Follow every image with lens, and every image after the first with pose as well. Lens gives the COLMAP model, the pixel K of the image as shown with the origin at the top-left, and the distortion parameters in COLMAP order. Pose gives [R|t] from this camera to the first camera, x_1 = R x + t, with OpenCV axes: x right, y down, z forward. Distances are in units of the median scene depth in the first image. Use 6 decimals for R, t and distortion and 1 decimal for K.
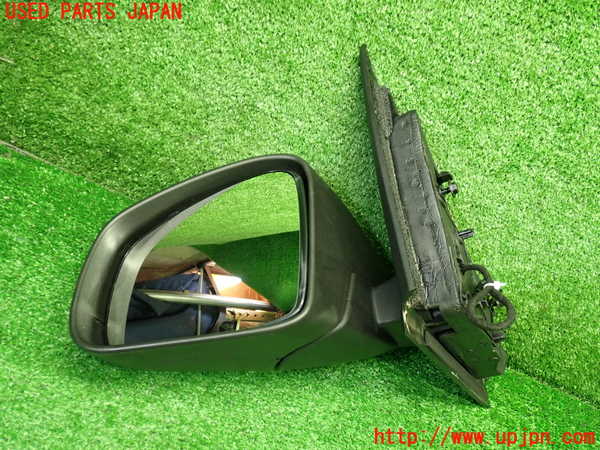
lens RADIAL K [[627.9, 0, 300.3], [0, 627.9, 224.9], [0, 0, 1]] dist [0.009320, 0.000000]
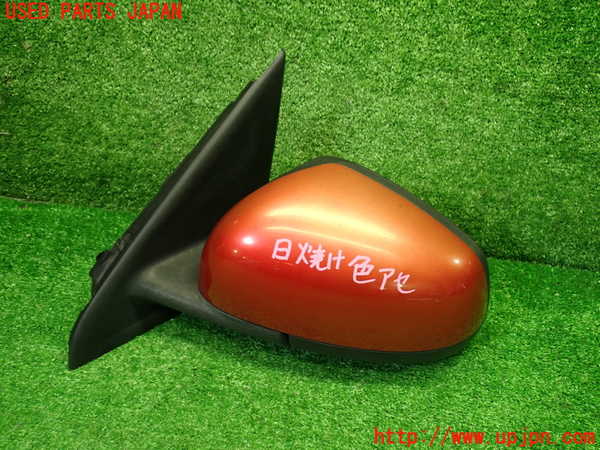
lens RADIAL K [[627.9, 0, 300.8], [0, 627.9, 225.2], [0, 0, 1]] dist [0.009320, 0.000000]
pose [[0.949501, -0.294923, -0.107087, 0.192508], [0.285049, 0.953447, -0.098412, 0.222794], [0.131126, 0.062917, 0.989367, -0.170859]]
